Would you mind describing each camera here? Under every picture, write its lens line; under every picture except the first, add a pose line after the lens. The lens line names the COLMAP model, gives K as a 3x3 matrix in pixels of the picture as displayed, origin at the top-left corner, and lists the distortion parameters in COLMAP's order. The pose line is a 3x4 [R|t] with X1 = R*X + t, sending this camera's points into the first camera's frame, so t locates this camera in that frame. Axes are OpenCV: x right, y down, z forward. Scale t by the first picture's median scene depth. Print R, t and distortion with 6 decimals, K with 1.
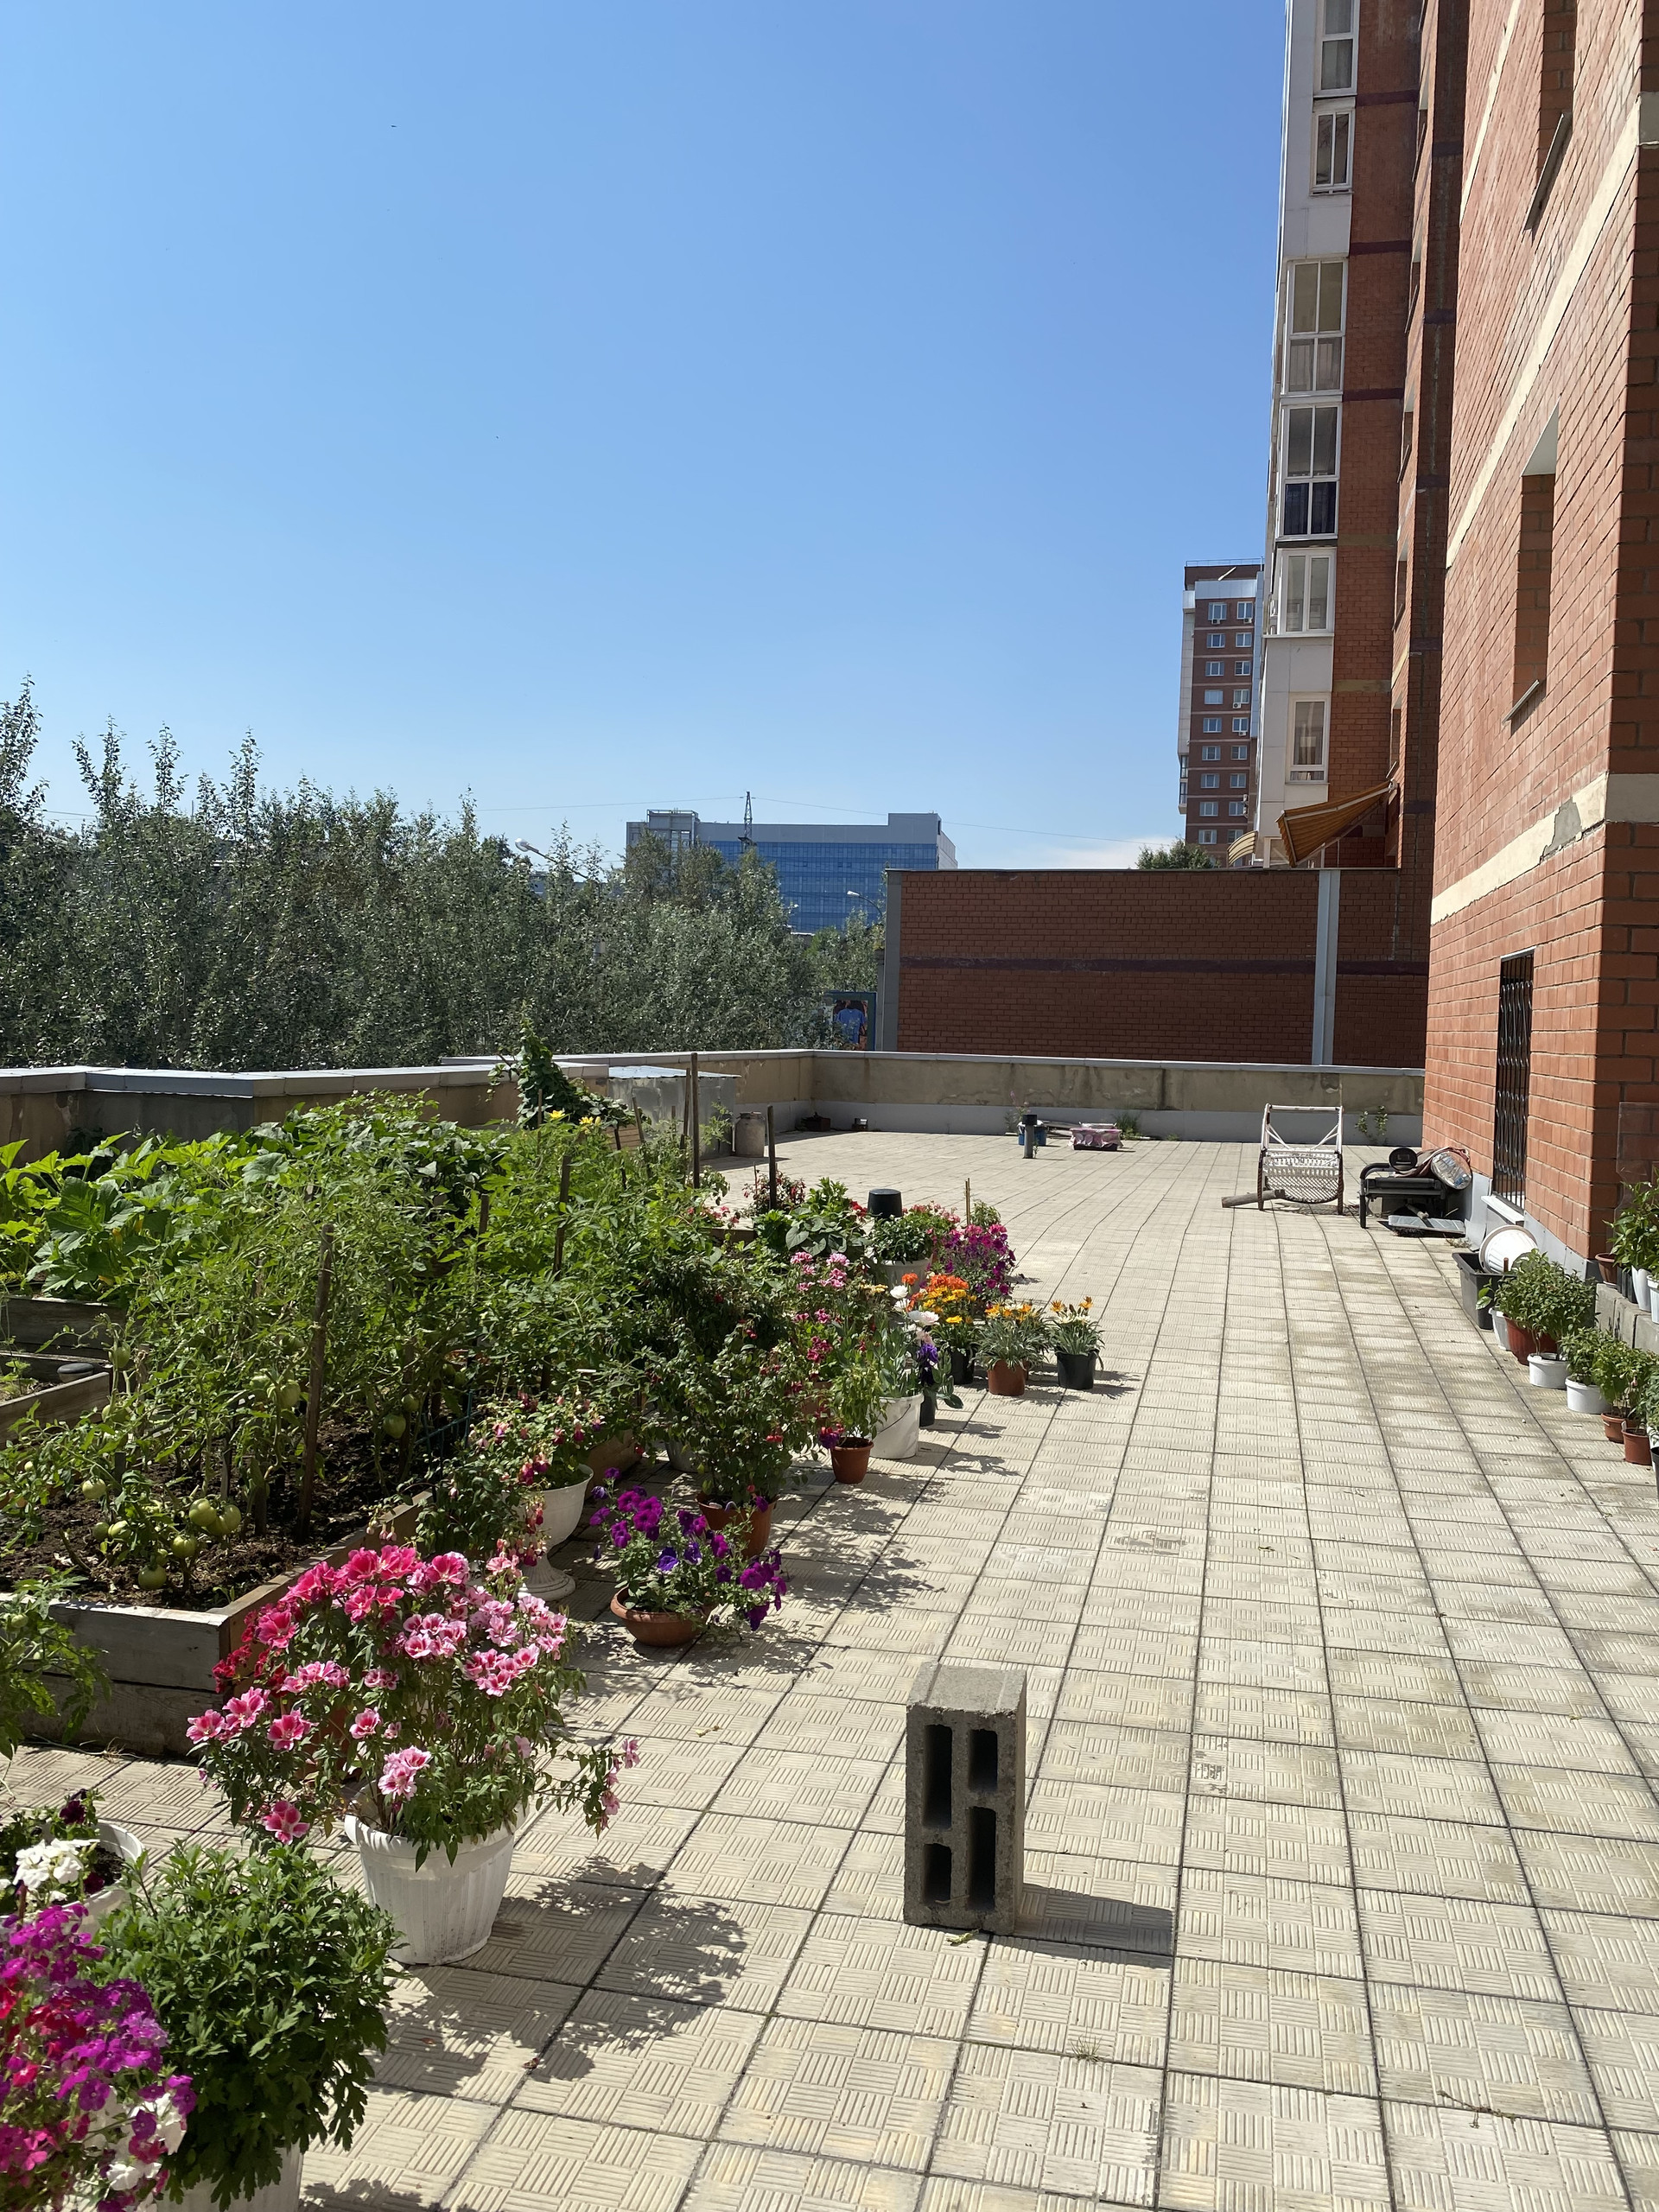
lens RADIAL K [[1666.9, 0, 841.7], [0, 1666.9, 1097.6], [0, 0, 1]] dist [0.068211, -0.140013]
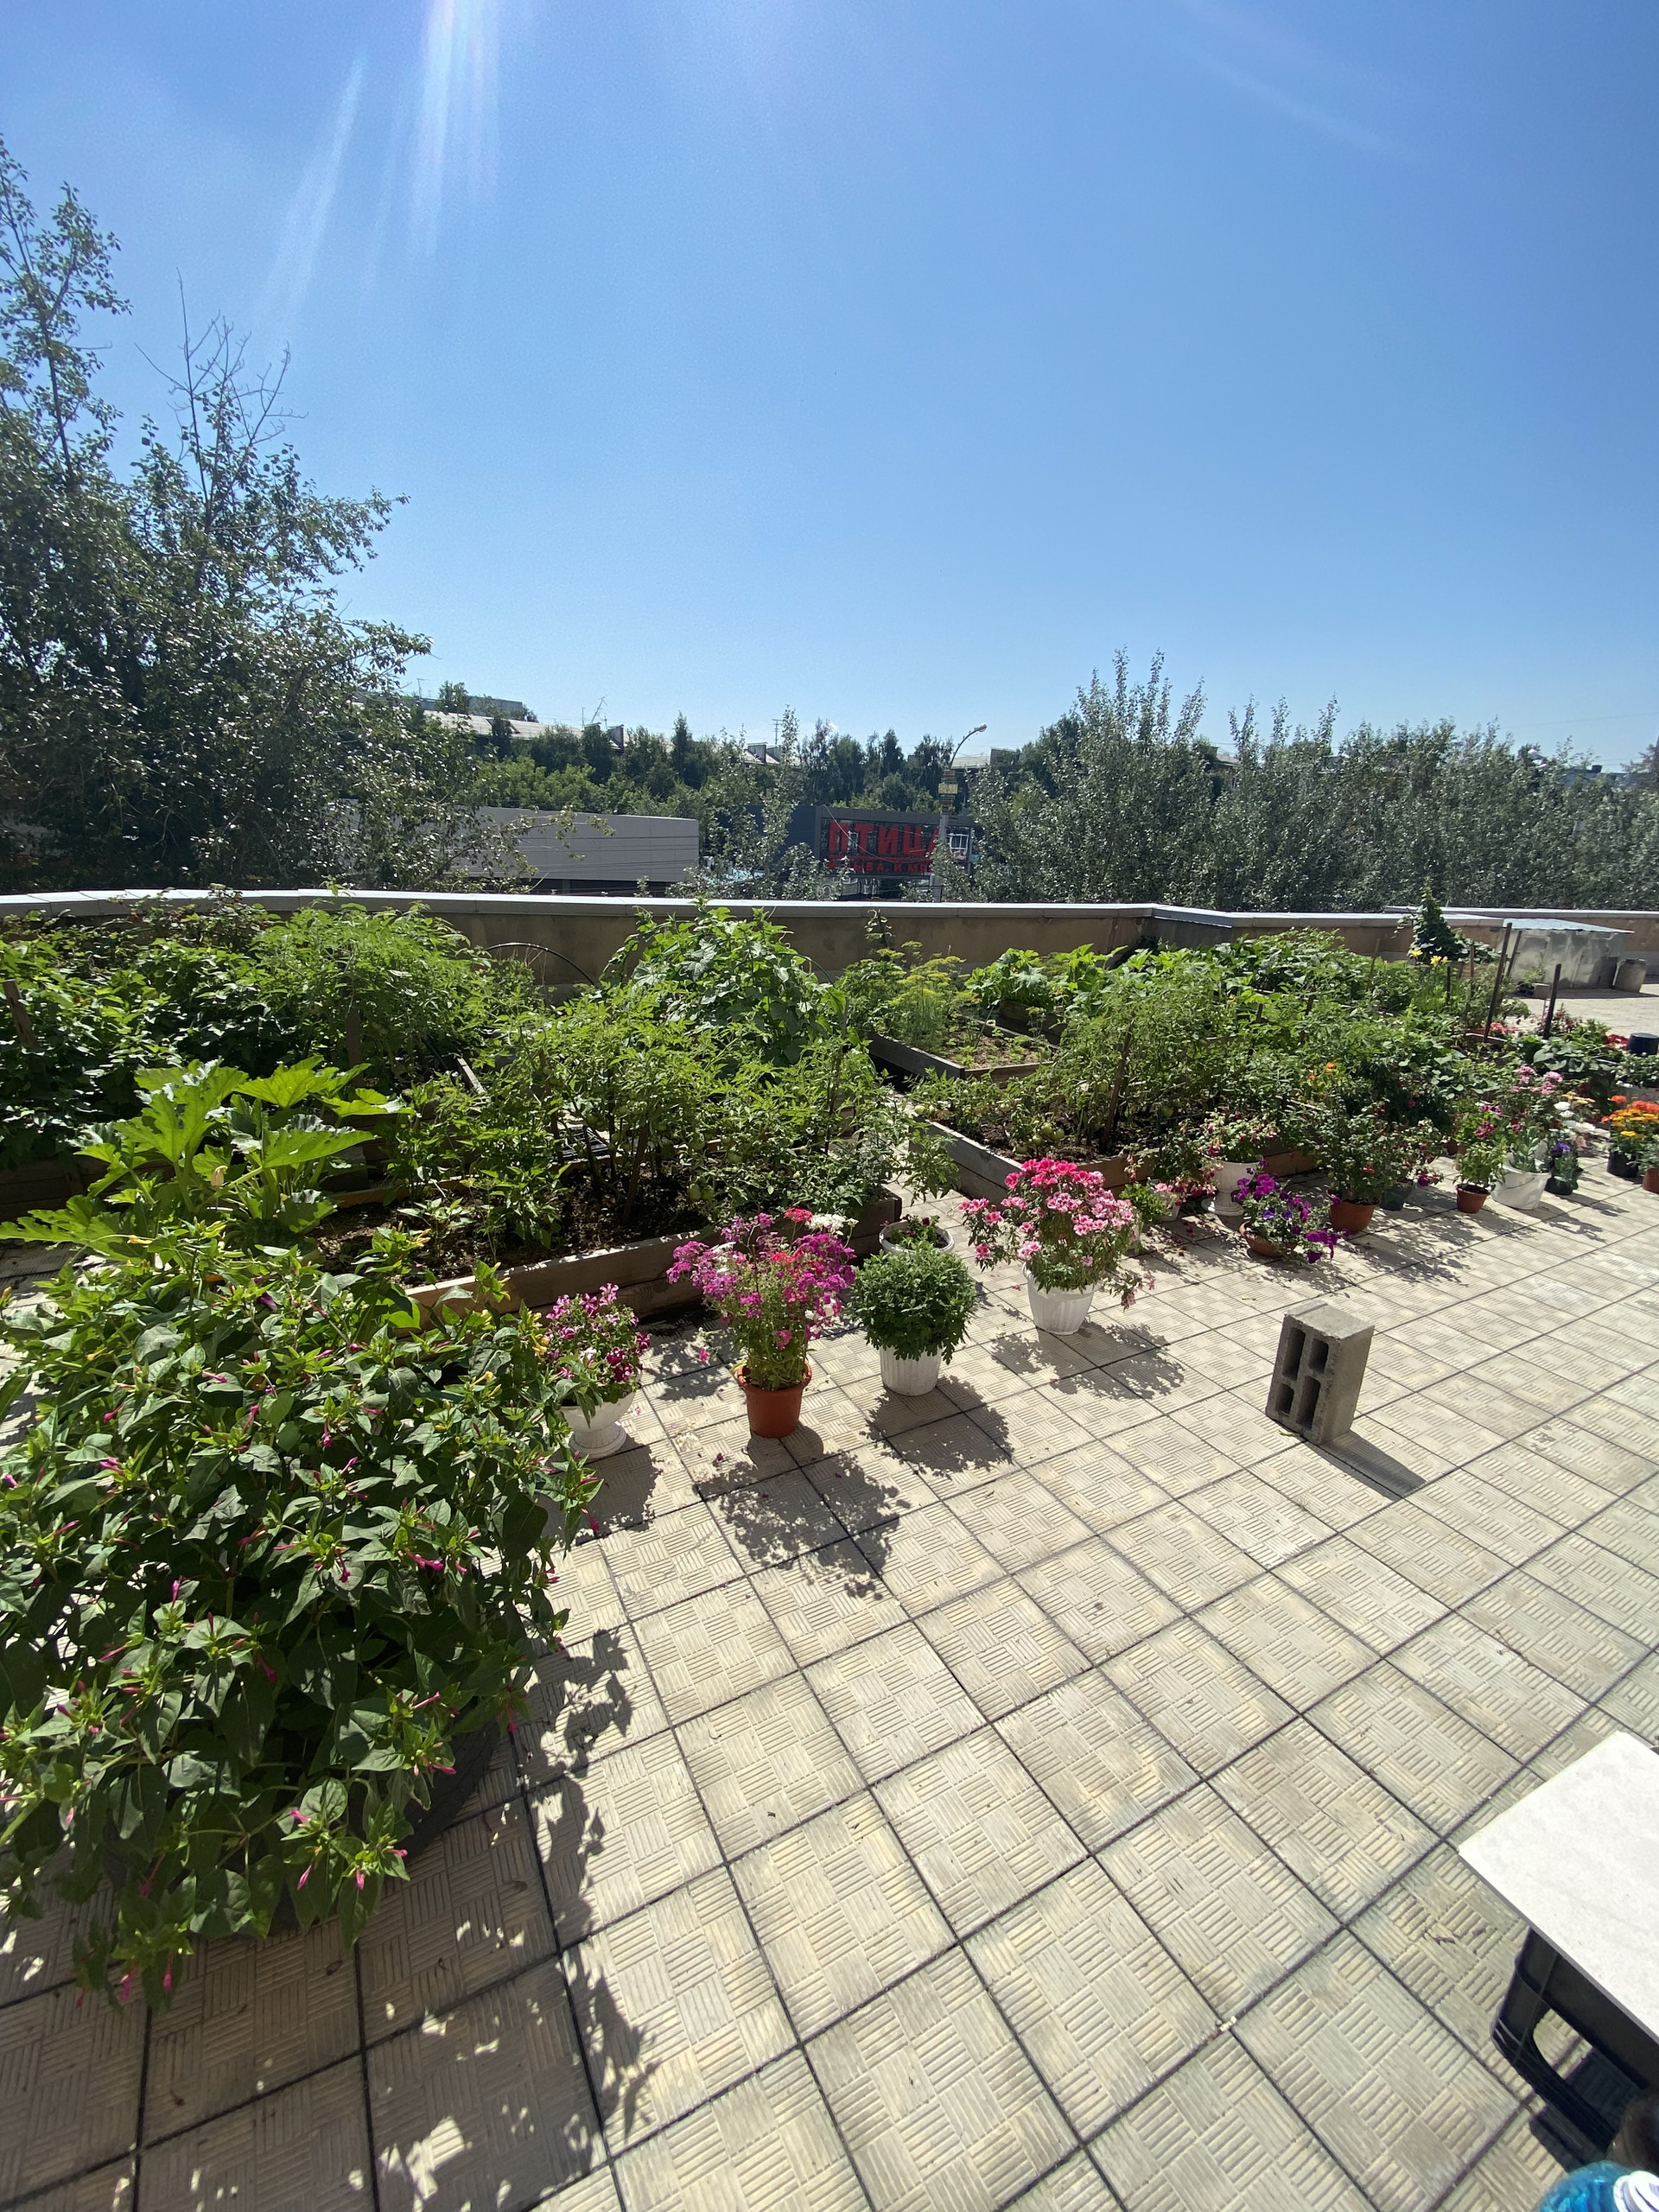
lens RADIAL K [[886.3, 0, 835.5], [0, 886.3, 1104.7], [0, 0, 1]] dist [0.028346, -0.029136]
pose [[0.667922, 0.222588, -0.710165, 0.102494], [-0.063625, 0.967811, 0.243501, -0.022317], [0.741507, -0.117455, 0.660585, -0.003870]]
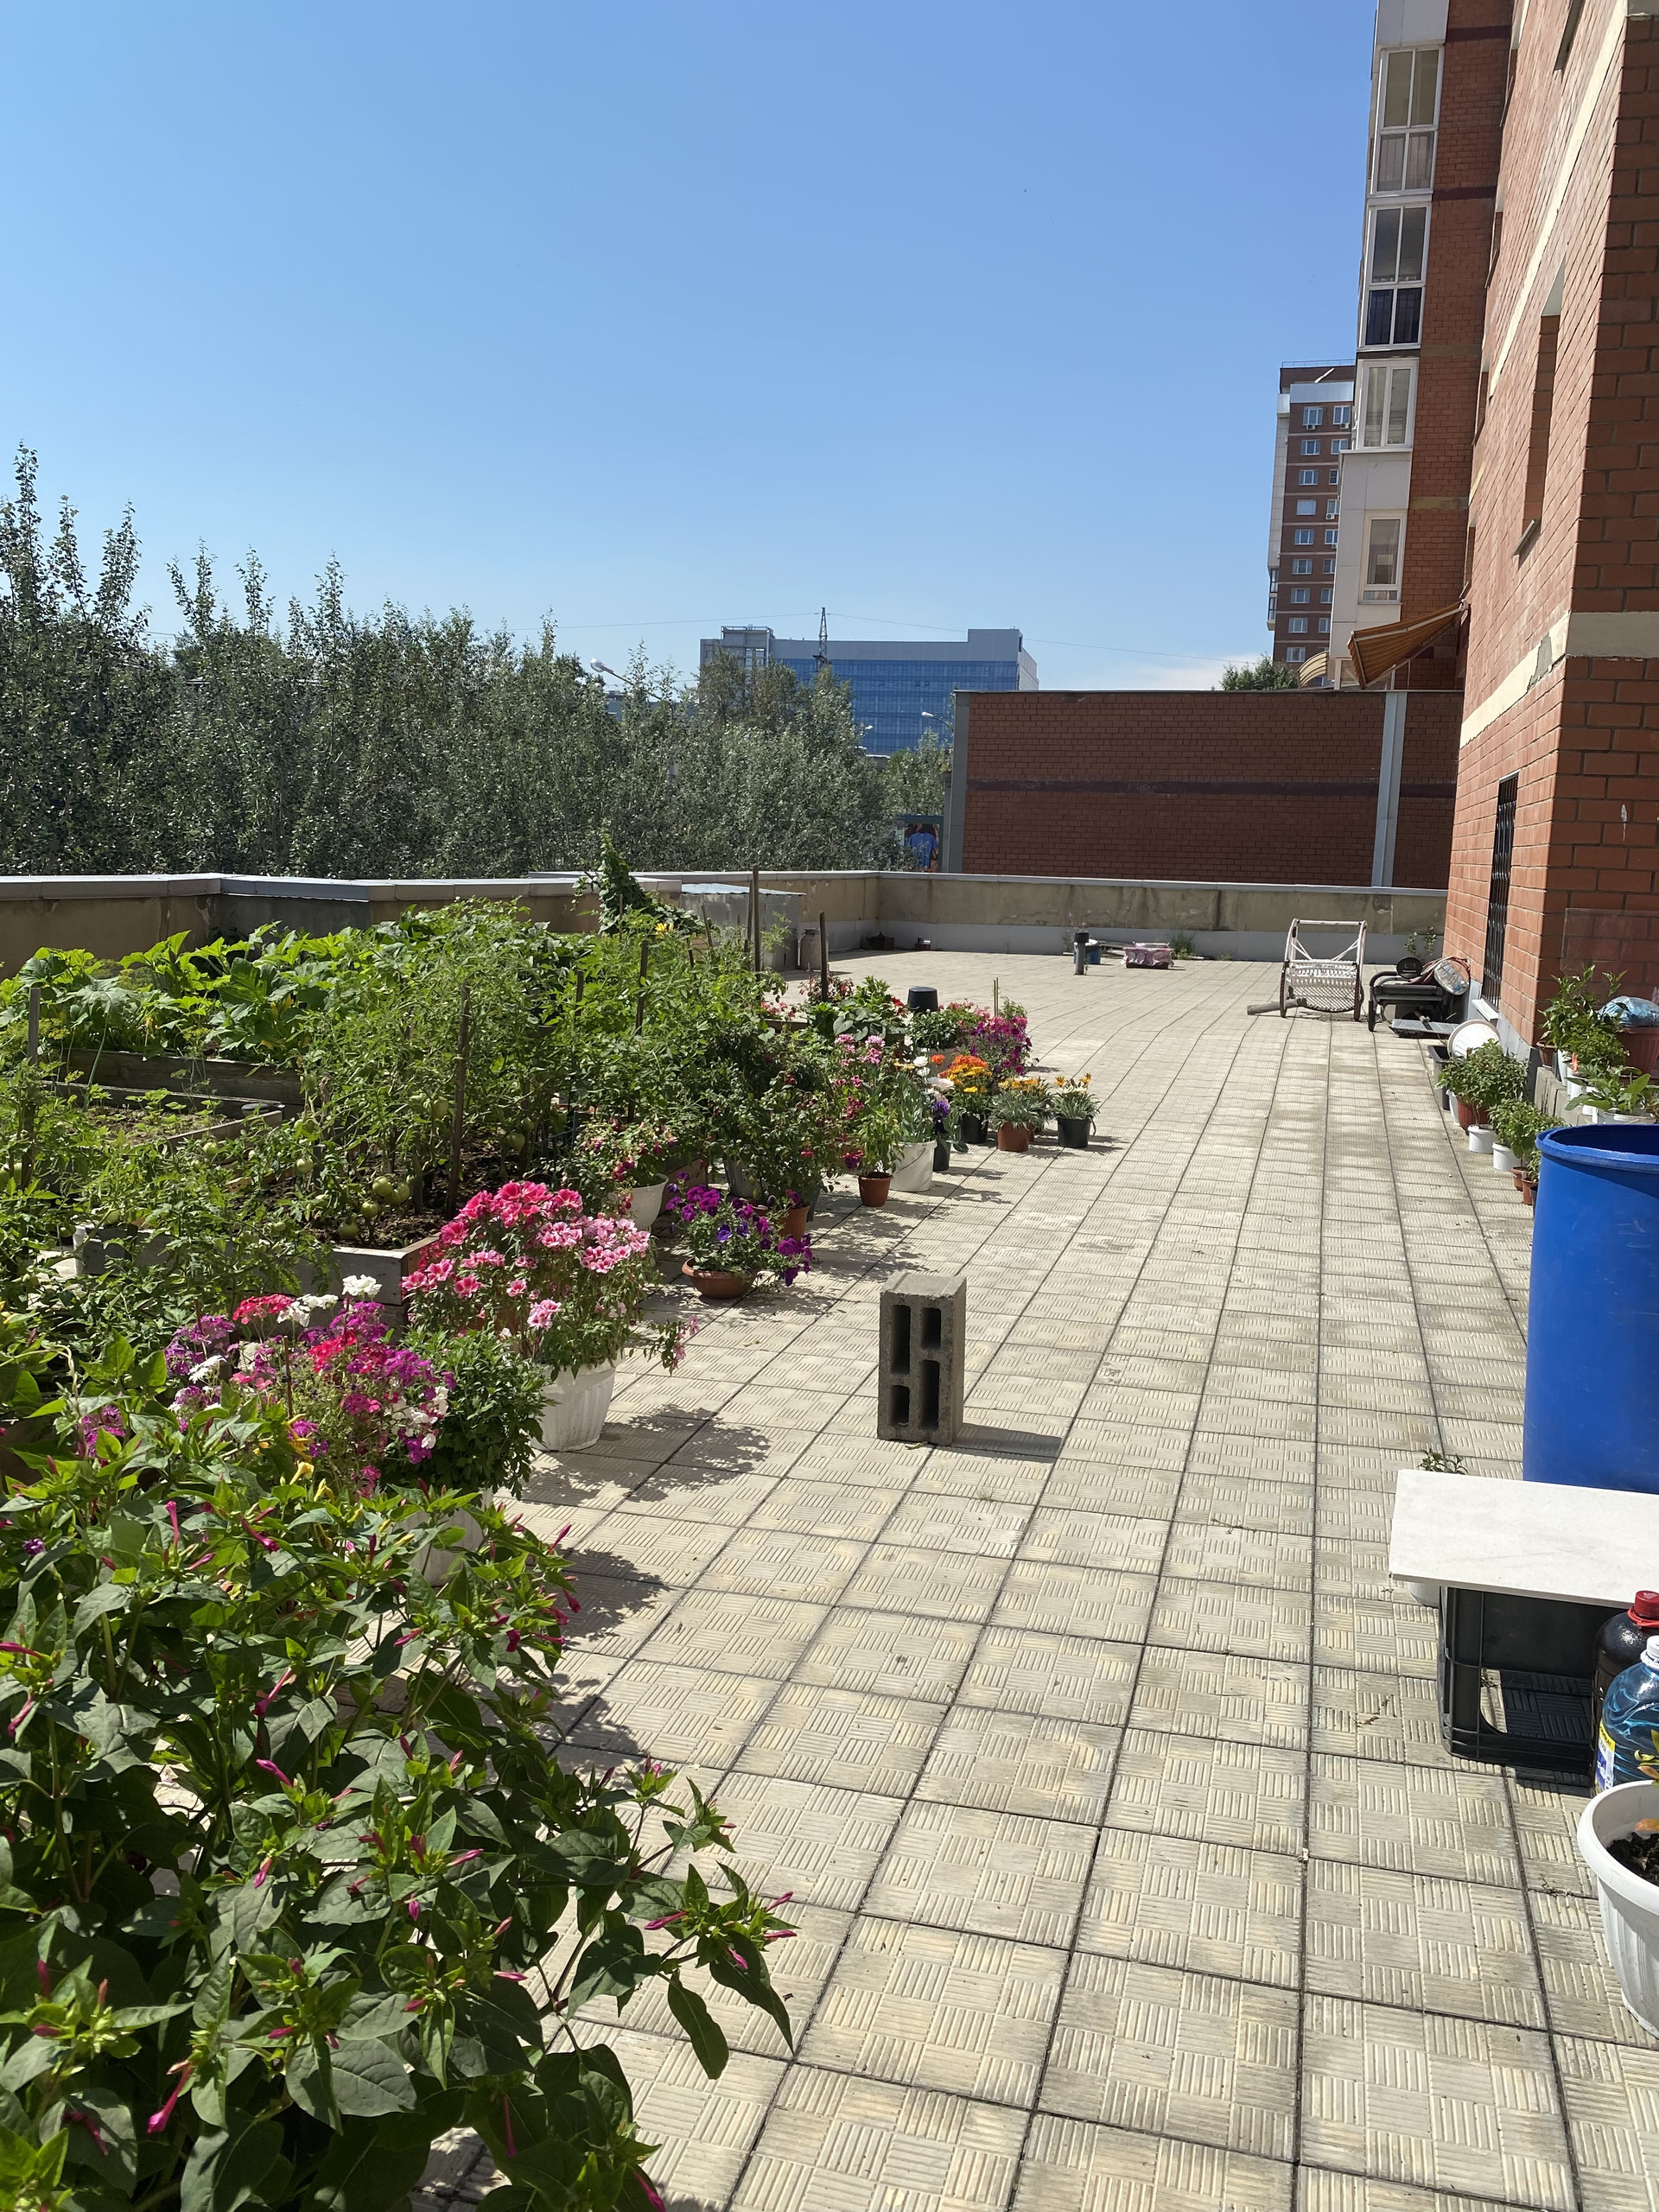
lens RADIAL K [[1660.0, 0, 844.7], [0, 1660.0, 1096.9], [0, 0, 1]] dist [0.104098, -0.245459]
pose [[0.999061, 0.011214, -0.041843, 0.018797], [-0.006823, 0.994590, 0.103654, 0.011744], [0.042779, -0.103271, 0.993733, -0.120710]]
